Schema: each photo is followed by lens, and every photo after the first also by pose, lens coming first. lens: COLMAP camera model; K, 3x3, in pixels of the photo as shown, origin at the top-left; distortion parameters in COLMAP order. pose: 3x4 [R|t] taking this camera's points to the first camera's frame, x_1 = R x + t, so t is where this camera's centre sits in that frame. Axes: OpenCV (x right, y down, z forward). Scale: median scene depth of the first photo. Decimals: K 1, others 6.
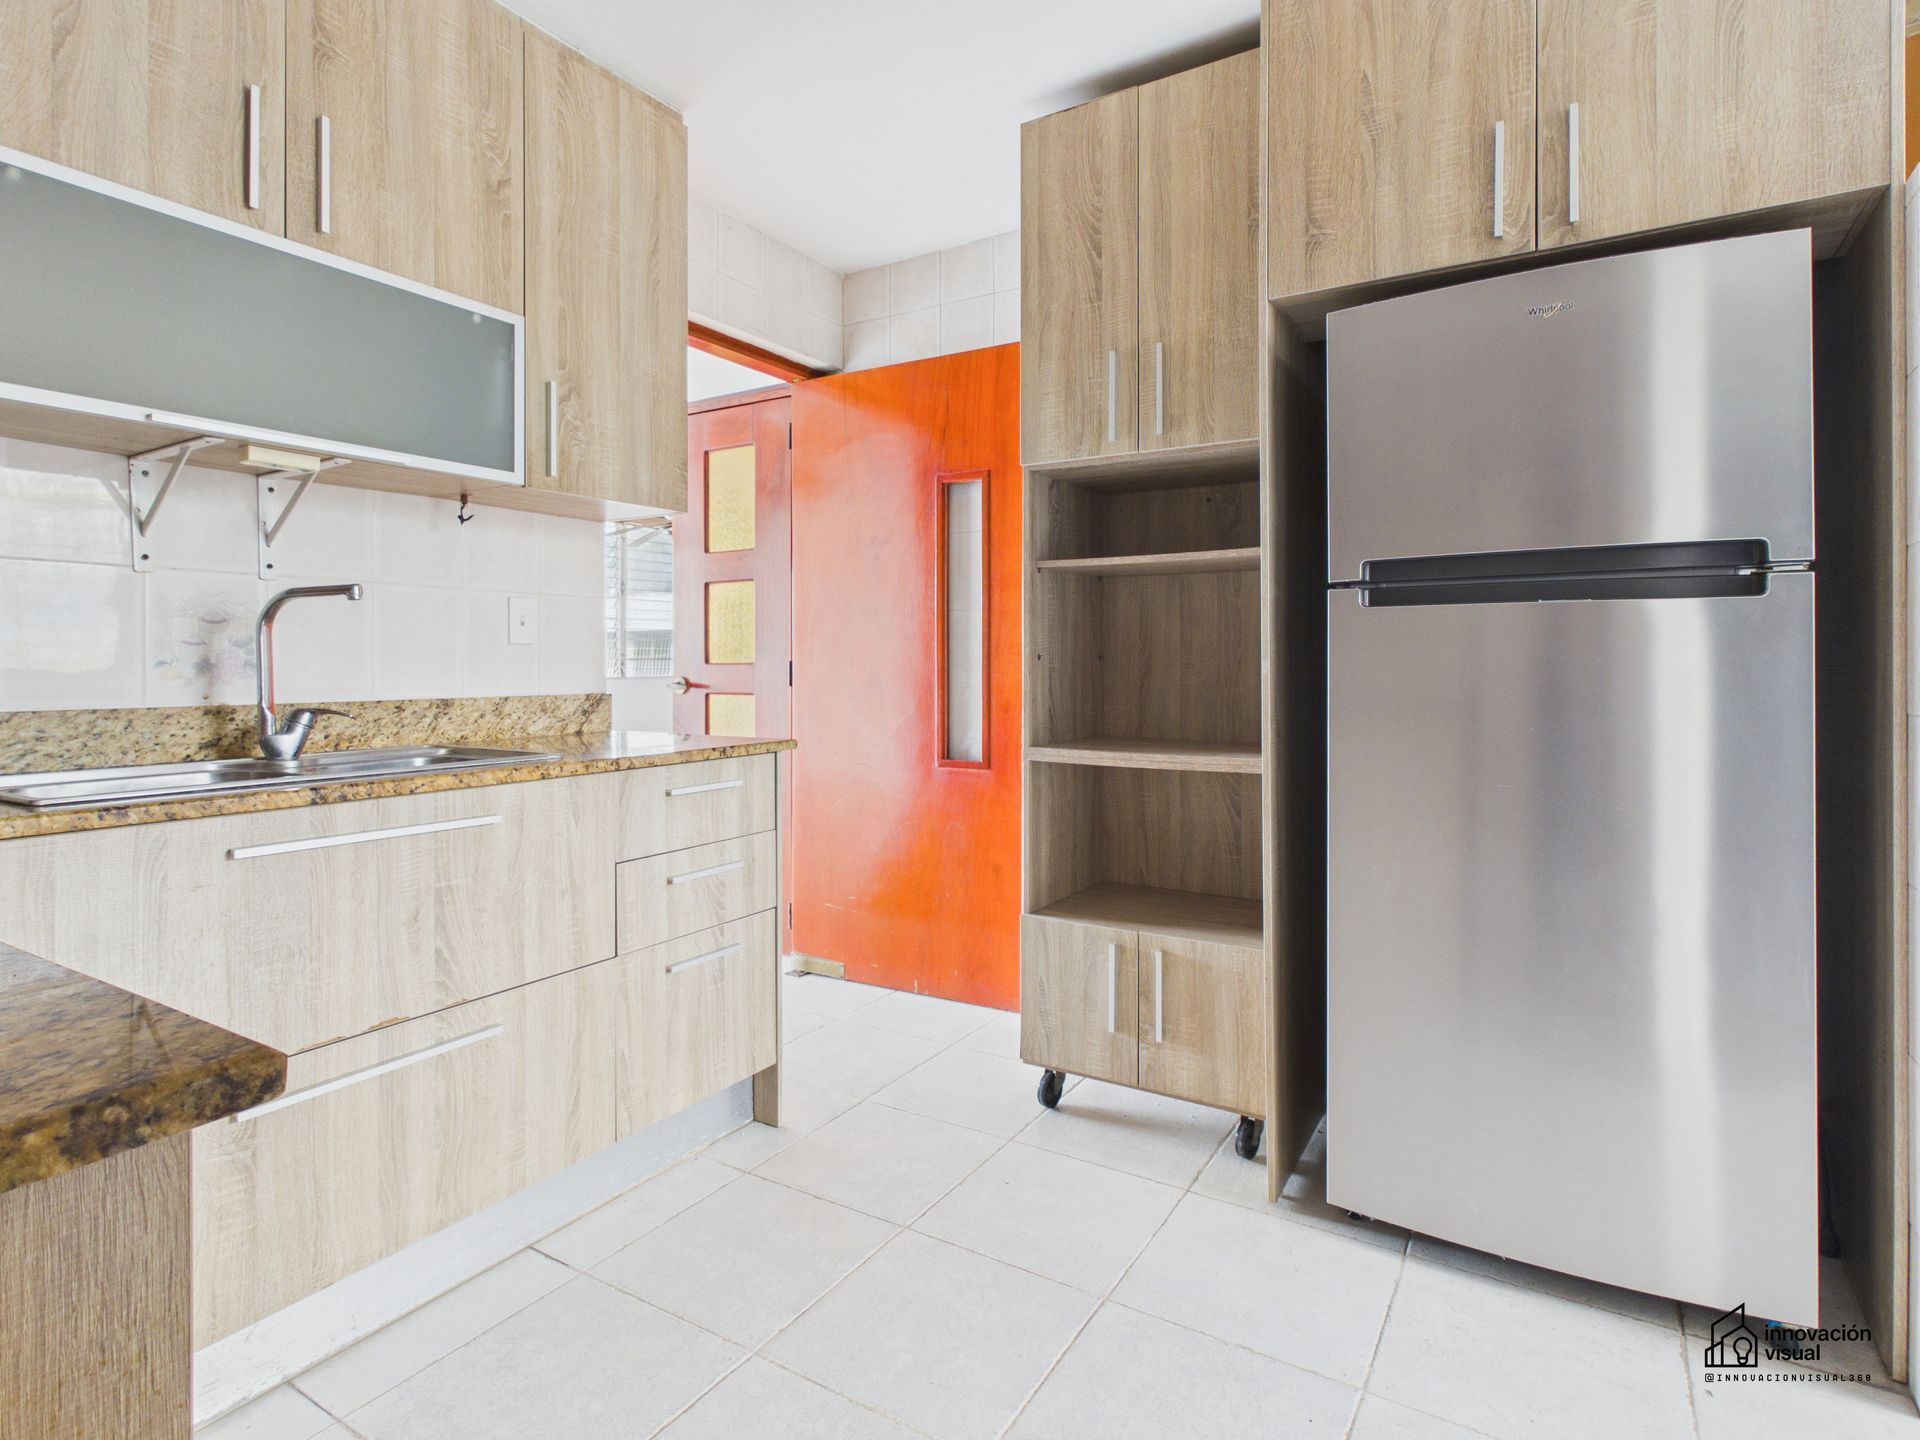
lens RADIAL K [[1006.9, 0, 962.4], [0, 1006.9, 667.5], [0, 0, 1]] dist [0.003586, 0.001333]
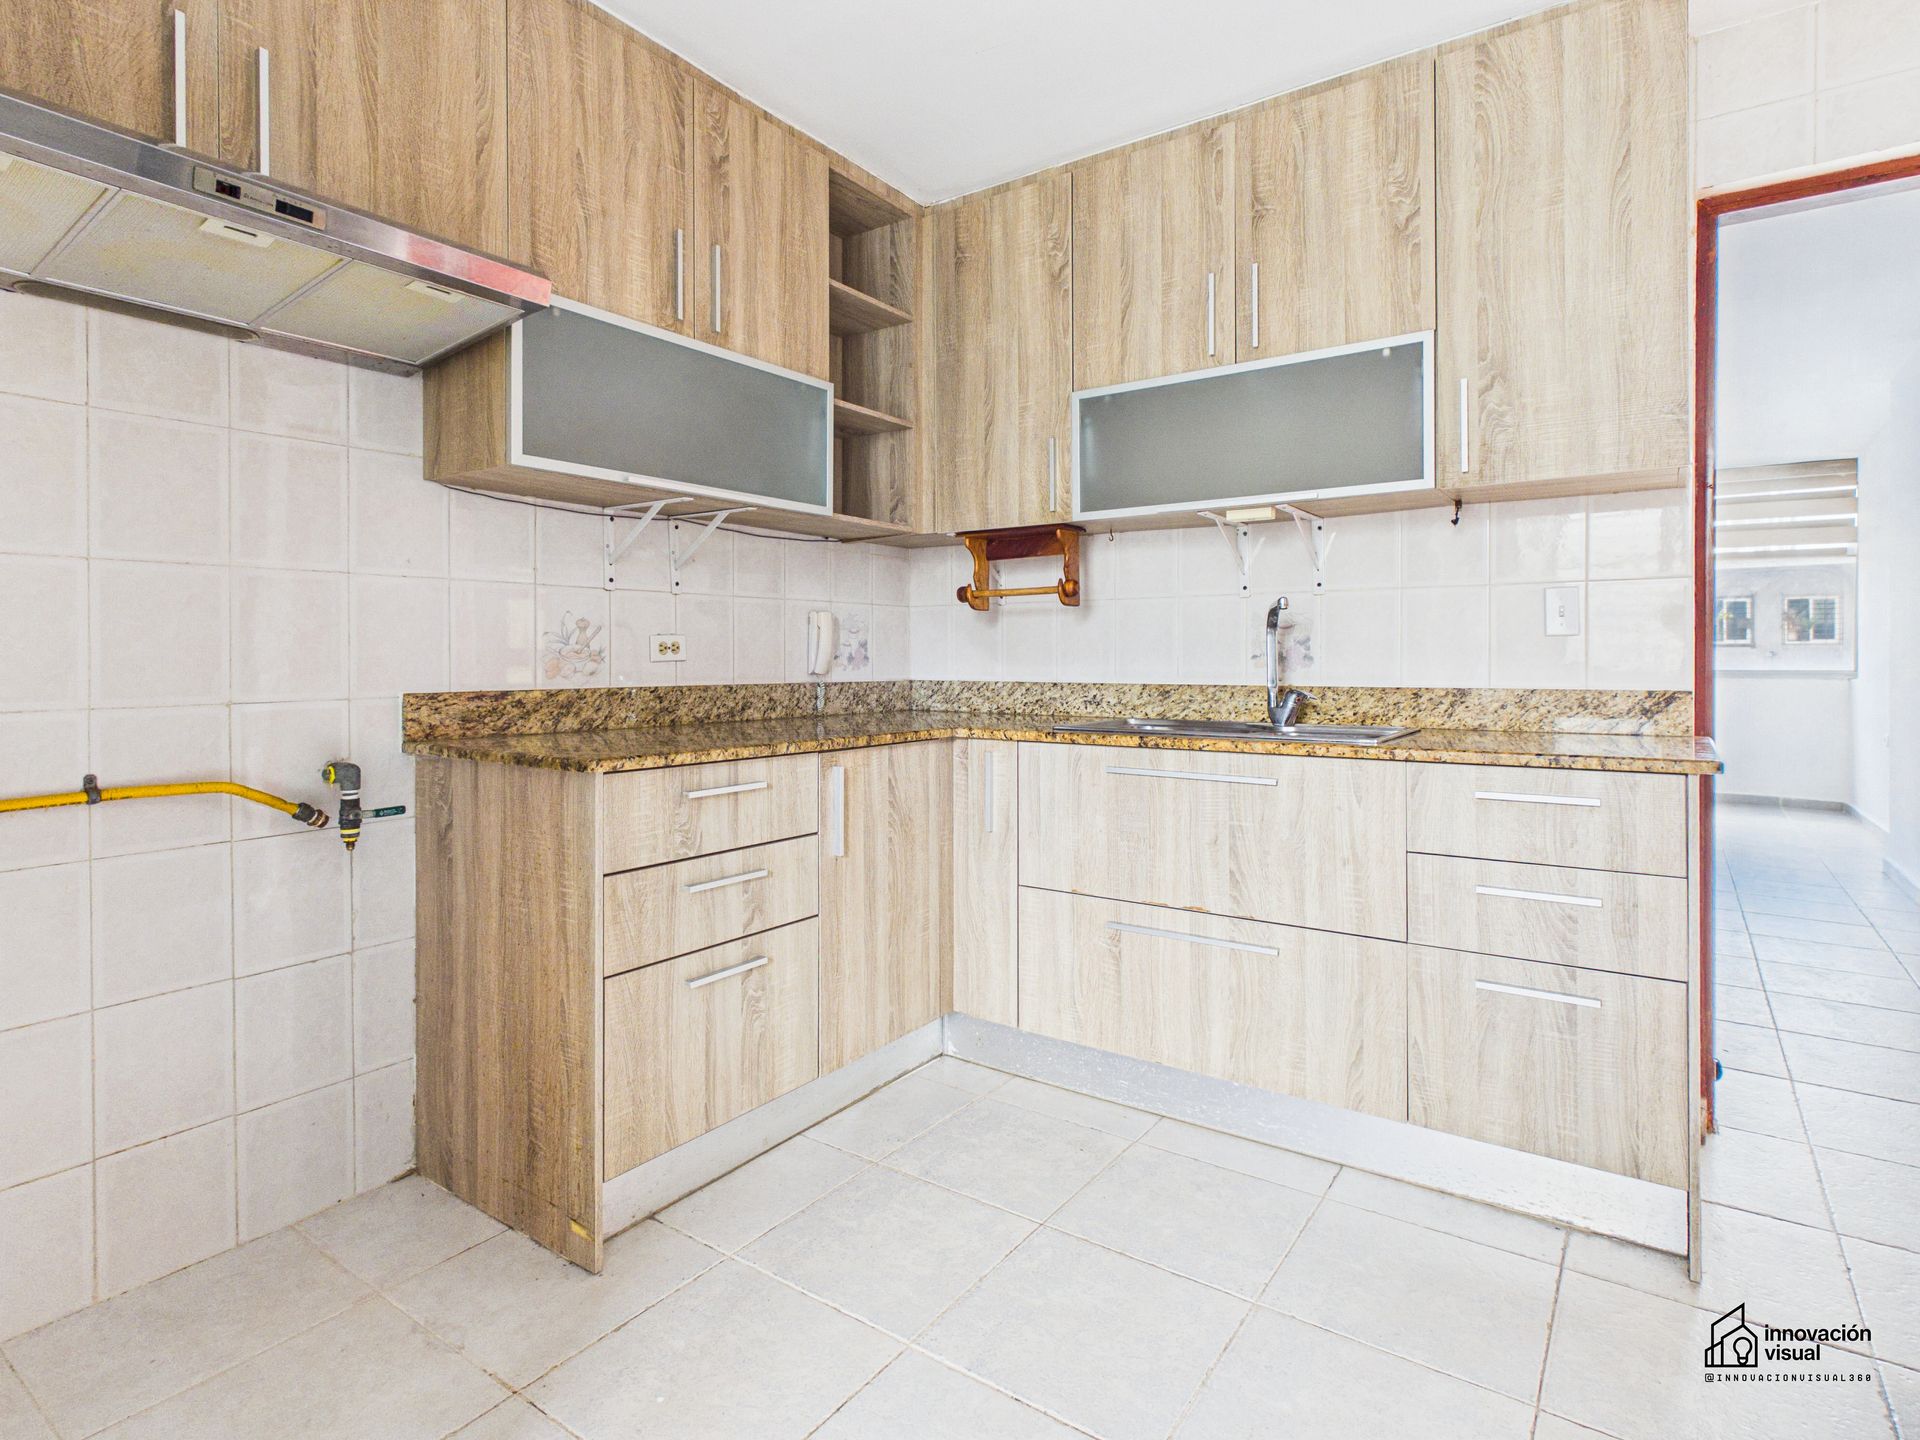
lens RADIAL K [[1006.9, 0, 962.4], [0, 1006.9, 667.5], [0, 0, 1]] dist [0.003586, 0.001333]
pose [[-0.049342, 0.010378, -0.998728, 0.714411], [-0.000313, 0.999946, 0.010406, -0.003372], [0.998782, 0.000827, -0.049336, 0.610320]]
